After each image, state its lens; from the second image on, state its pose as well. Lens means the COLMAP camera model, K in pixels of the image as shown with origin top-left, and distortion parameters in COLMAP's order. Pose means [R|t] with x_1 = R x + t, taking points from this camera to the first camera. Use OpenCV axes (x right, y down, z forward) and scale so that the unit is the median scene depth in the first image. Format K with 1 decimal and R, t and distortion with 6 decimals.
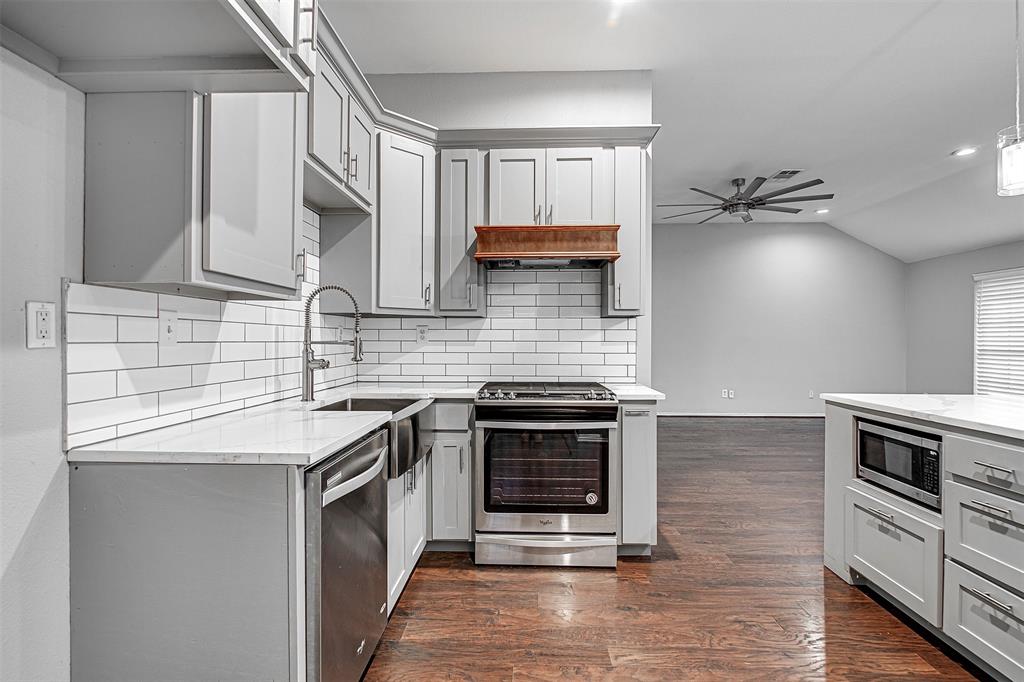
lens RADIAL K [[475.7, 0, 508.7], [0, 475.7, 341.4], [0, 0, 1]] dist [-0.011209, 0.003421]
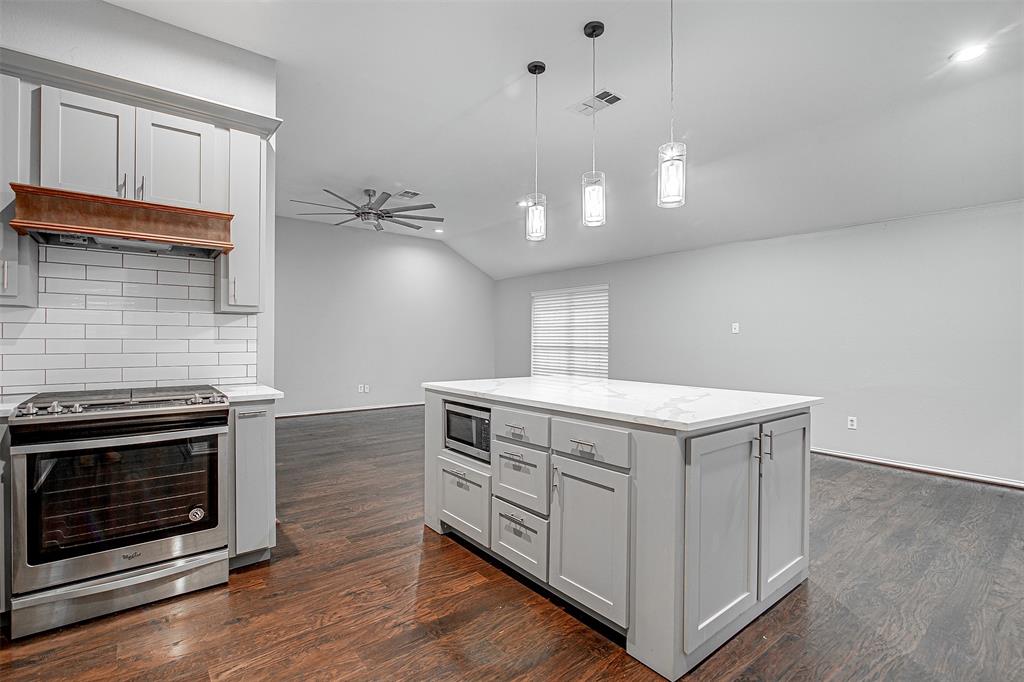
lens RADIAL K [[475.7, 0, 509.7], [0, 475.7, 341.4], [0, 0, 1]] dist [-0.011209, 0.003421]
pose [[0.757878, -0.001550, 0.652395, 0.039286], [-0.000844, 0.999994, 0.003356, 0.000485], [-0.652396, -0.003094, 0.757872, -0.061496]]
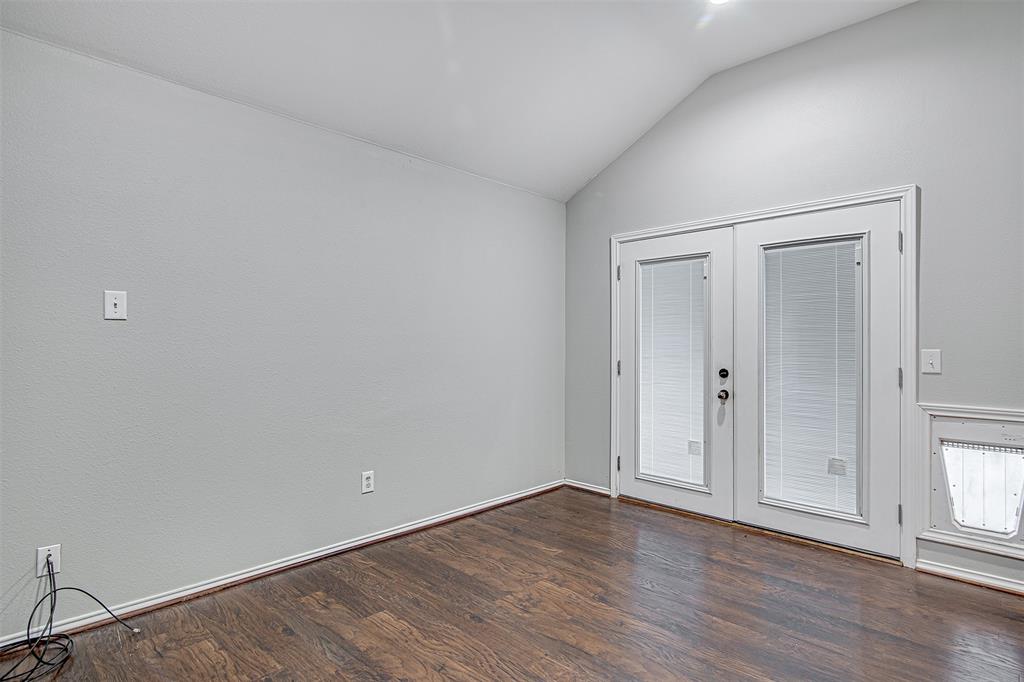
lens RADIAL K [[520.2, 0, 515.4], [0, 520.2, 337.7], [0, 0, 1]] dist [-0.002014, -0.001231]
pose [[-0.754419, 0.006005, 0.656366, 1.333458], [-0.006438, 0.999842, -0.016547, 0.011419], [-0.656361, -0.016709, -0.754262, 1.251396]]
